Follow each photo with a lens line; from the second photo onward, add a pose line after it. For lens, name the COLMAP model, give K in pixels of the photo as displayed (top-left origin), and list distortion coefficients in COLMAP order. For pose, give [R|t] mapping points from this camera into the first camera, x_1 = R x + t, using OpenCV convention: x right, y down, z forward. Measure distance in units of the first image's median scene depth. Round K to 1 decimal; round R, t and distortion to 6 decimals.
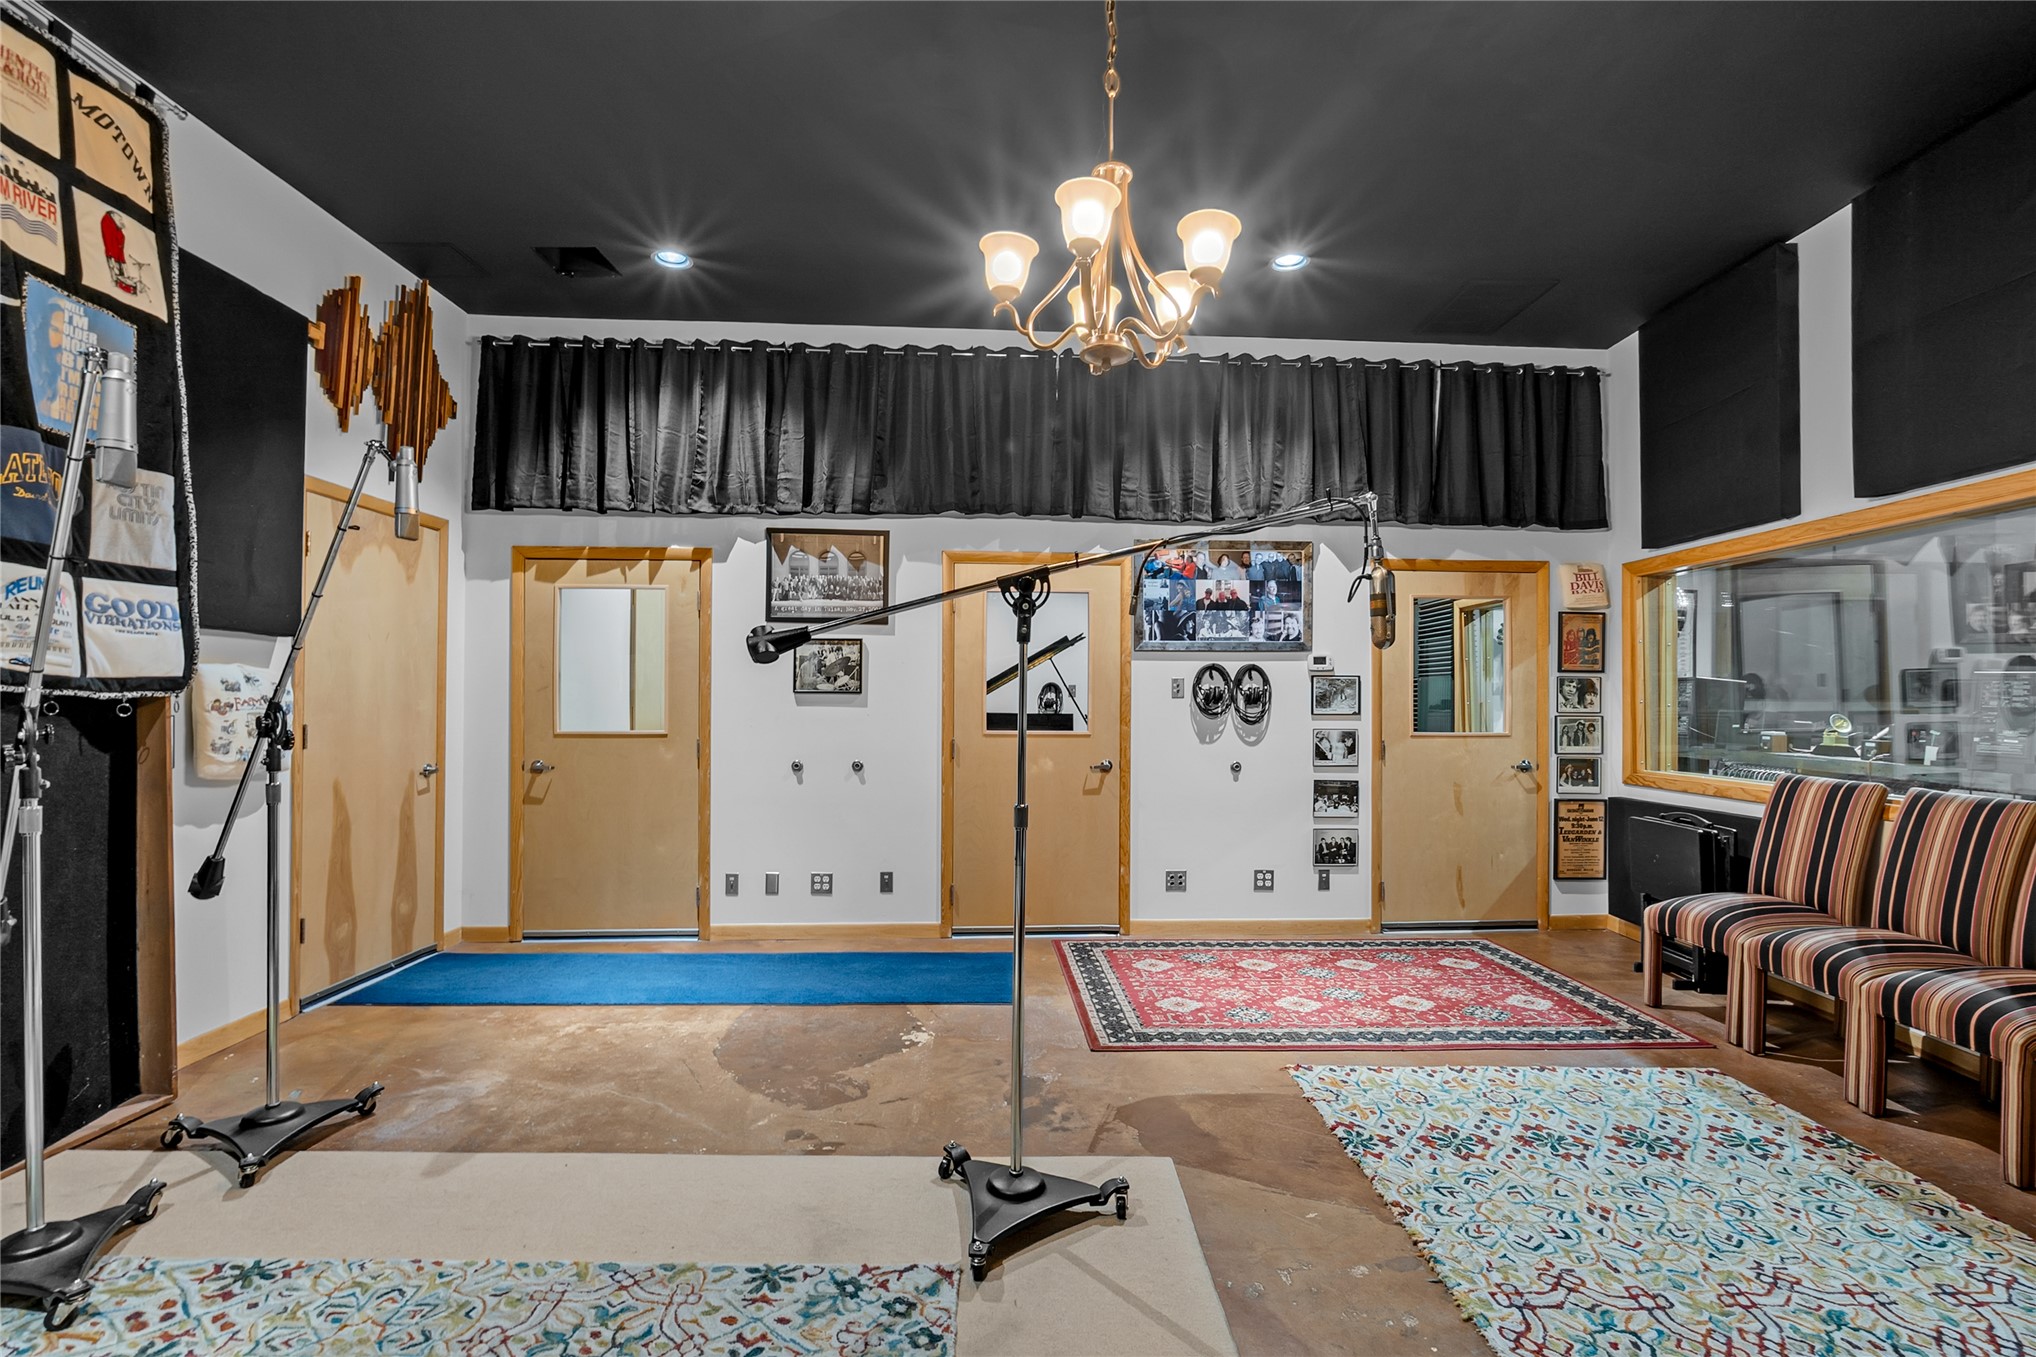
lens RADIAL K [[949.3, 0, 996.0], [0, 949.3, 692.1], [0, 0, 1]] dist [-0.007963, 0.000403]
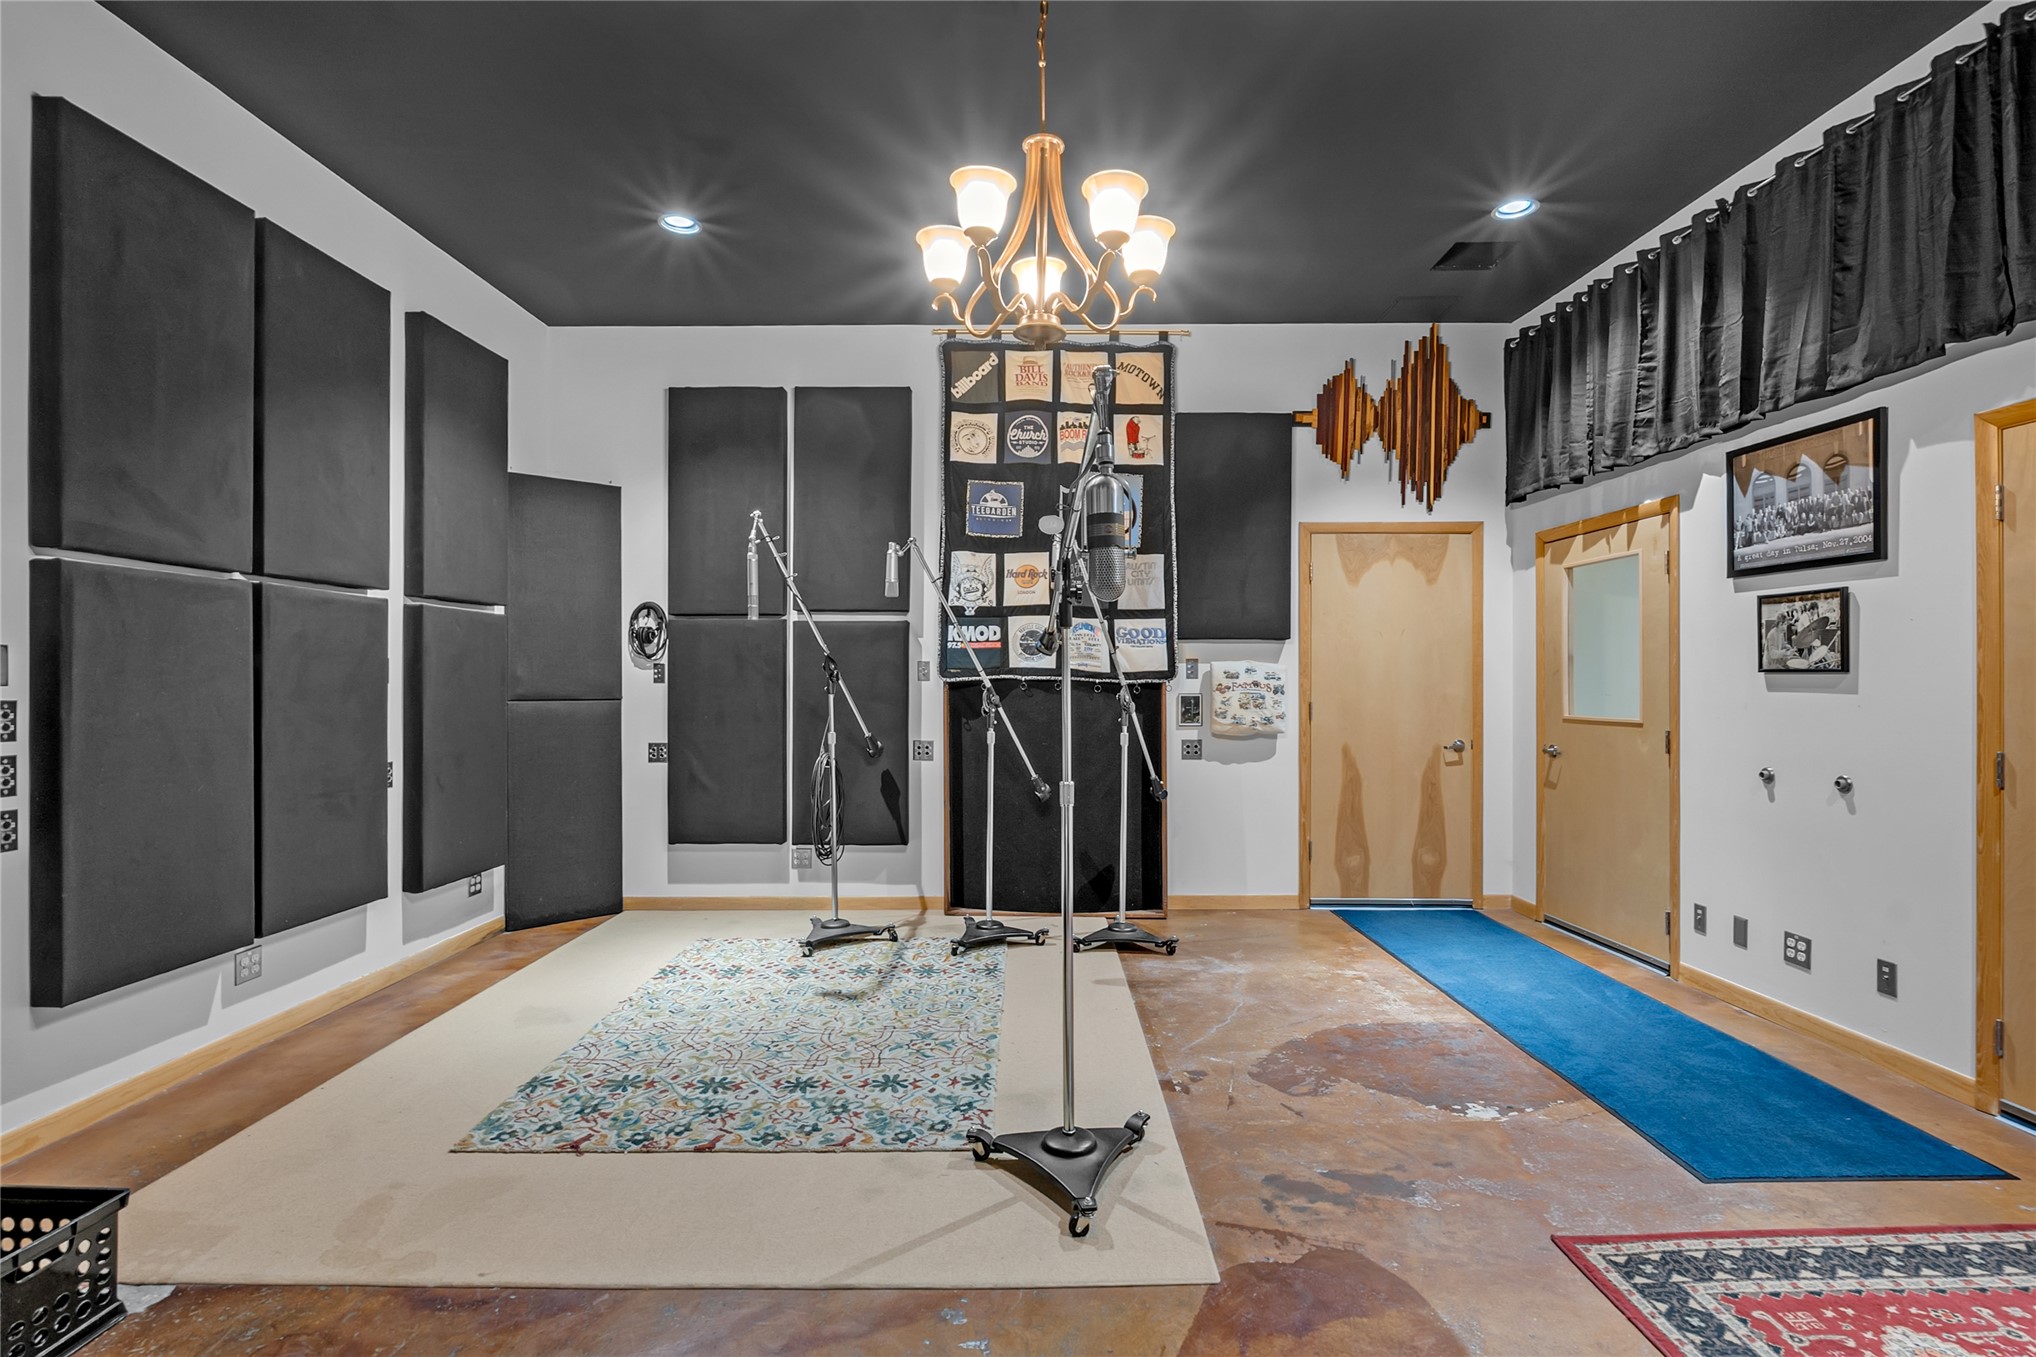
lens RADIAL K [[932.3, 0, 1022.1], [0, 932.3, 683.1], [0, 0, 1]] dist [-0.007251, 0.000029]
pose [[-0.006001, -0.003635, -0.999975, 0.540074], [0.008979, 0.999953, -0.003688, 0.006561], [0.999942, -0.009001, -0.005968, 0.490995]]
